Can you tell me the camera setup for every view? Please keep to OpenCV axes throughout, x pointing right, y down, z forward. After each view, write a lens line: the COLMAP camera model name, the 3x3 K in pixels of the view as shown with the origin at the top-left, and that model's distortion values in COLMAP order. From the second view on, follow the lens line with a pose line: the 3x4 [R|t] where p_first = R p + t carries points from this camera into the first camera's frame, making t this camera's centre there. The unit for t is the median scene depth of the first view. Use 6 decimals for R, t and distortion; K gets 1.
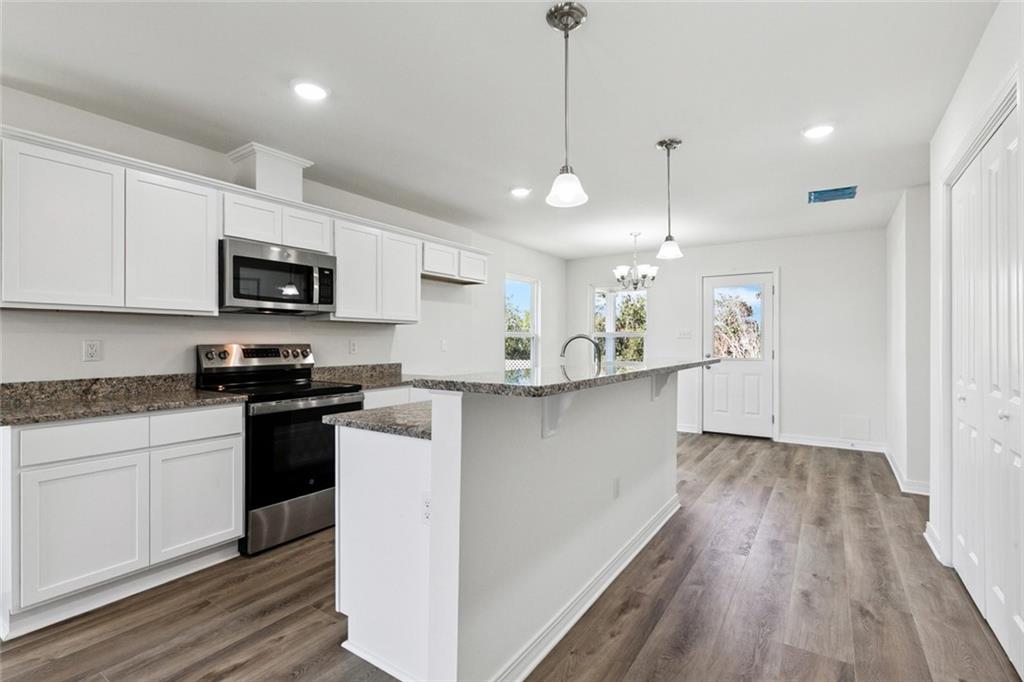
lens RADIAL K [[469.1, 0, 516.2], [0, 469.1, 342.0], [0, 0, 1]] dist [-0.019609, -0.000076]
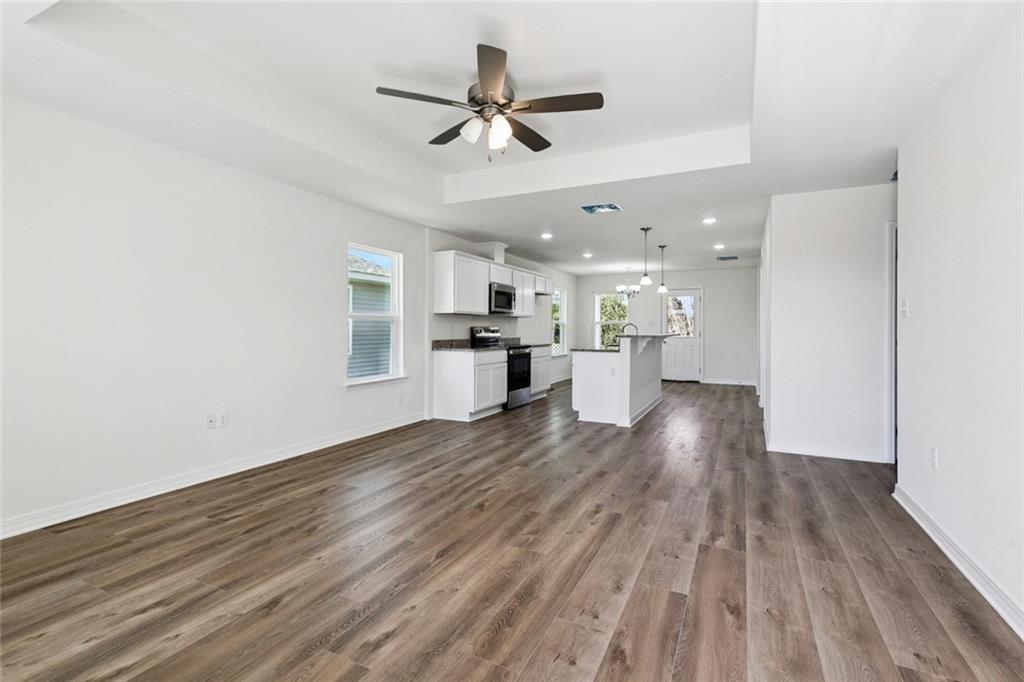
lens RADIAL K [[469.1, 0, 507.0], [0, 469.1, 332.4], [0, 0, 1]] dist [-0.019609, -0.000076]
pose [[0.992869, 0.003035, 0.119170, -0.739374], [-0.003683, 0.999980, 0.005220, 0.019334], [-0.119152, -0.005622, 0.992860, -1.285366]]
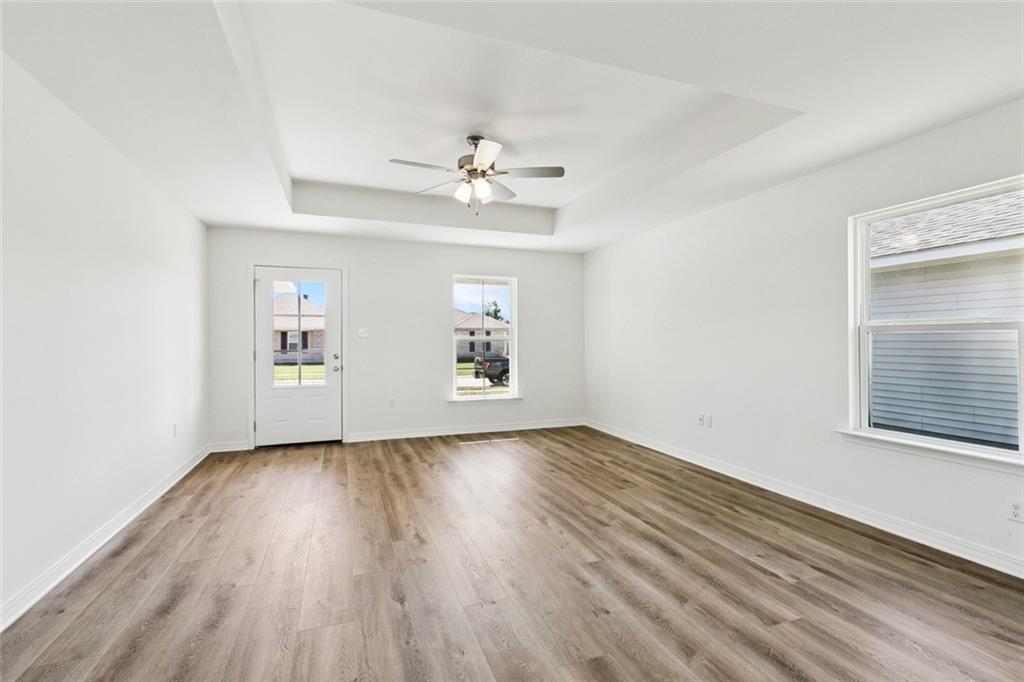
lens RADIAL K [[469.1, 0, 510.0], [0, 469.1, 339.3], [0, 0, 1]] dist [-0.019609, -0.000076]
pose [[-0.595922, 0.001806, -0.803041, 0.118148], [-0.001704, 0.999992, 0.003513, -0.001907], [0.803041, 0.003462, -0.595914, 0.207791]]
